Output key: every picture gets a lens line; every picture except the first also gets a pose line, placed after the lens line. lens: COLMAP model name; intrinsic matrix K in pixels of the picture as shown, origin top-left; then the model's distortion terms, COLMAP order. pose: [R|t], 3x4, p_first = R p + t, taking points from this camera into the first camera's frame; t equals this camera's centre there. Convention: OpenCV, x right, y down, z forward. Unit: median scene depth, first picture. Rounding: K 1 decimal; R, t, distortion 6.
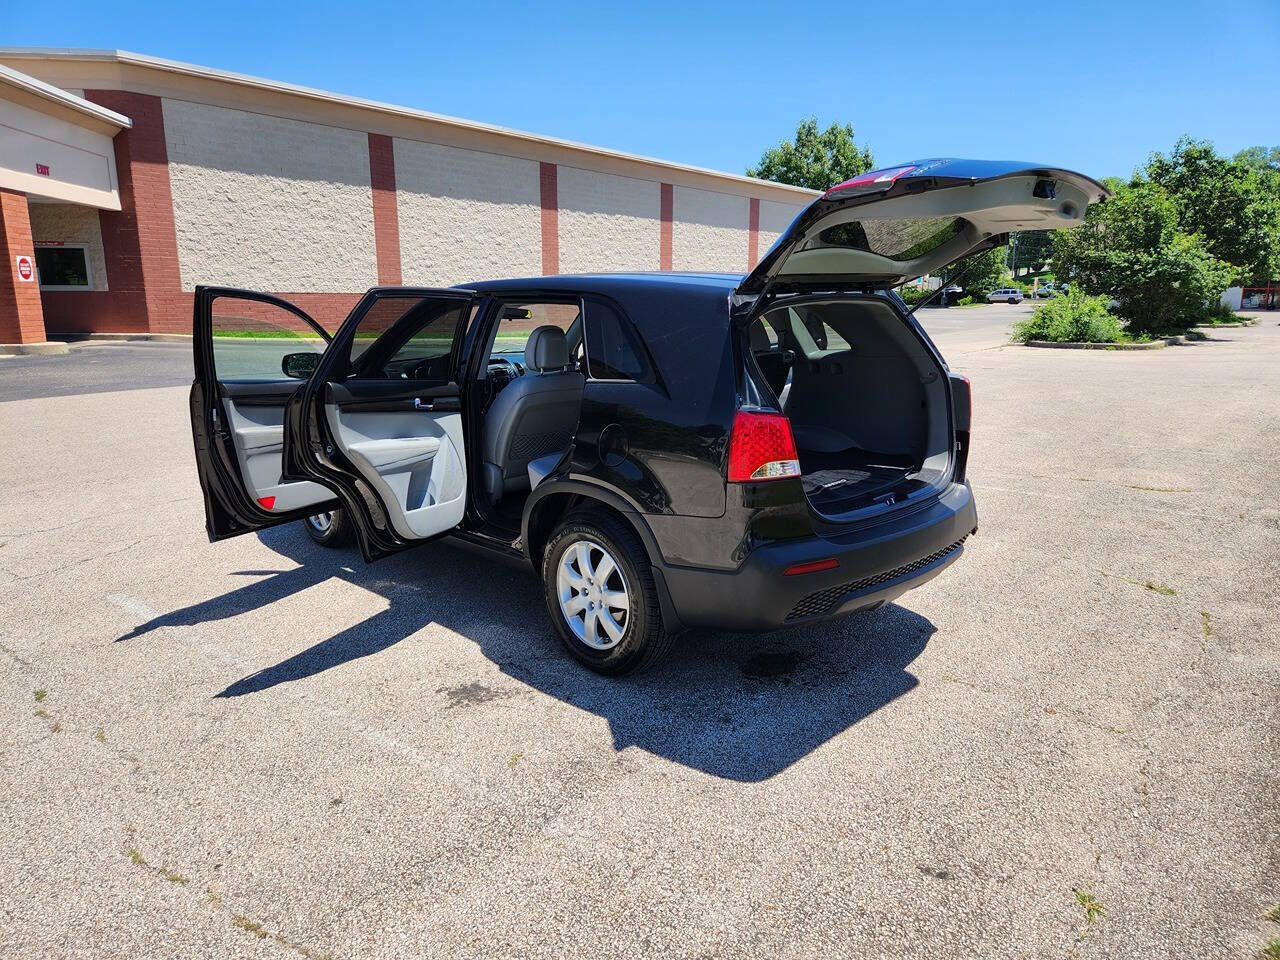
lens RADIAL K [[868.1, 0, 662.4], [0, 868.1, 471.4], [0, 0, 1]] dist [0.067897, -0.058827]
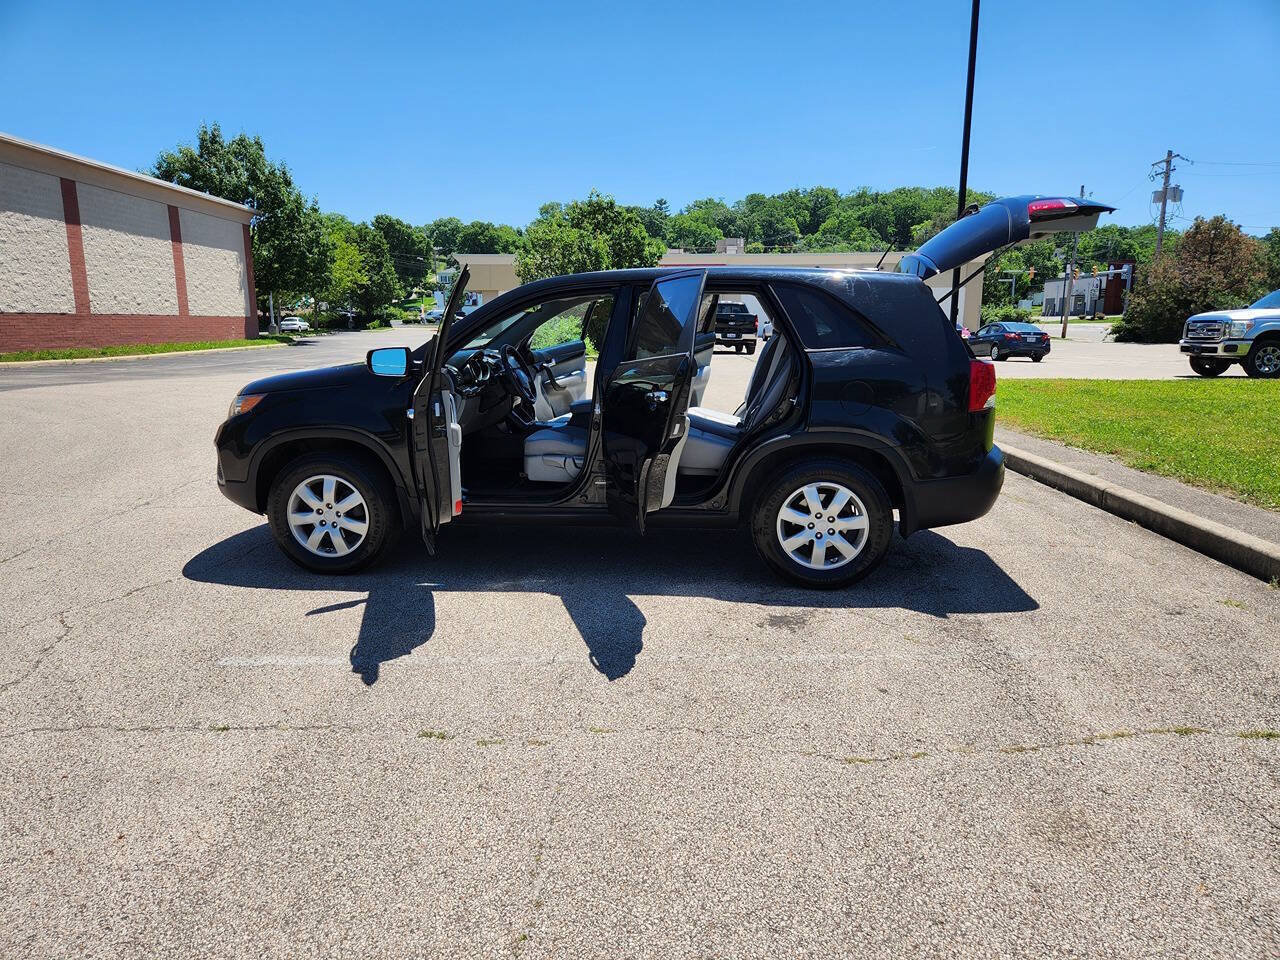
lens RADIAL K [[868.1, 0, 636.4], [0, 868.1, 484.0], [0, 0, 1]] dist [0.067897, -0.058827]
pose [[0.766483, -0.118323, 0.631272, -0.979840], [0.128964, 0.991219, 0.029203, 0.012605], [-0.629184, 0.059028, 0.775012, 0.196160]]
